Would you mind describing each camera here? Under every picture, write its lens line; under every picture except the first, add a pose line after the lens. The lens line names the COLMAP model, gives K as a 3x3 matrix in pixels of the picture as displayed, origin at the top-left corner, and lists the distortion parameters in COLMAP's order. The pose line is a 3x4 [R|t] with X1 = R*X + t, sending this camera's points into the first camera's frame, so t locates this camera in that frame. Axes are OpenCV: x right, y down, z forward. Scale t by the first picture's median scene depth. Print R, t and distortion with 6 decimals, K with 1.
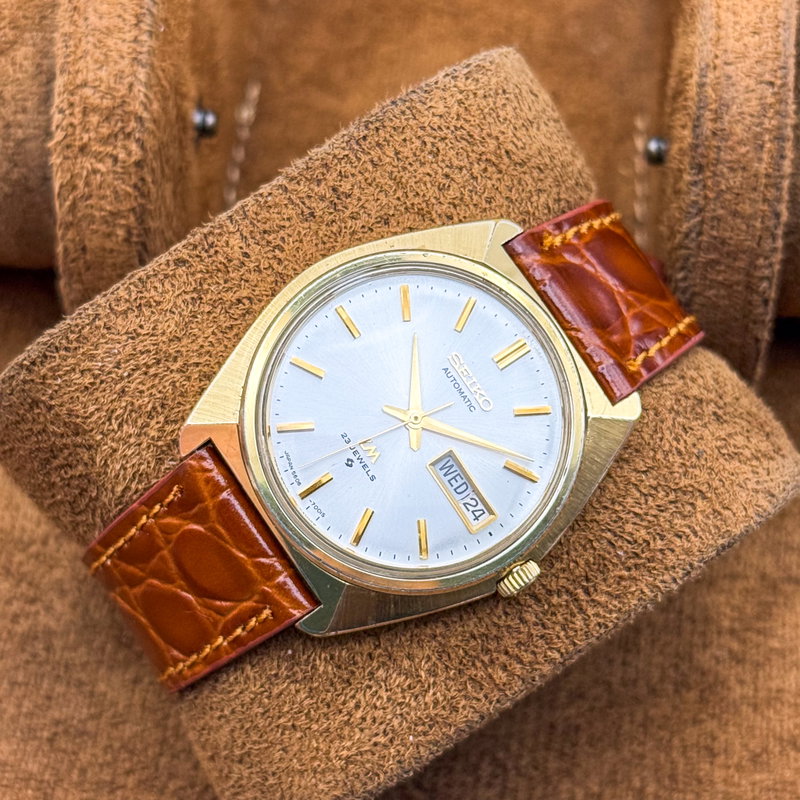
lens RADIAL K [[2030.2, 0, 400.0], [0, 2030.2, 400.0], [0, 0, 1]] dist [0.100954, -0.828226]
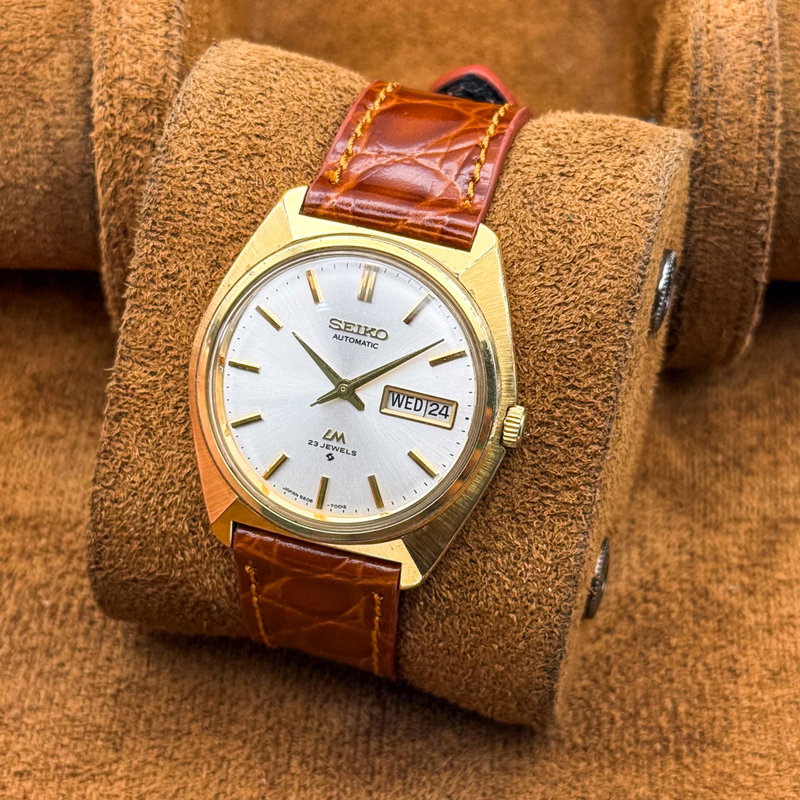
lens RADIAL K [[2030.2, 0, 400.0], [0, 2030.2, 400.0], [0, 0, 1]] dist [0.100954, -0.828226]
pose [[0.702480, -0.672646, -0.232527, 0.273443], [0.694087, 0.719738, 0.014852, 0.017674], [0.157368, -0.171827, 0.972477, -0.076635]]
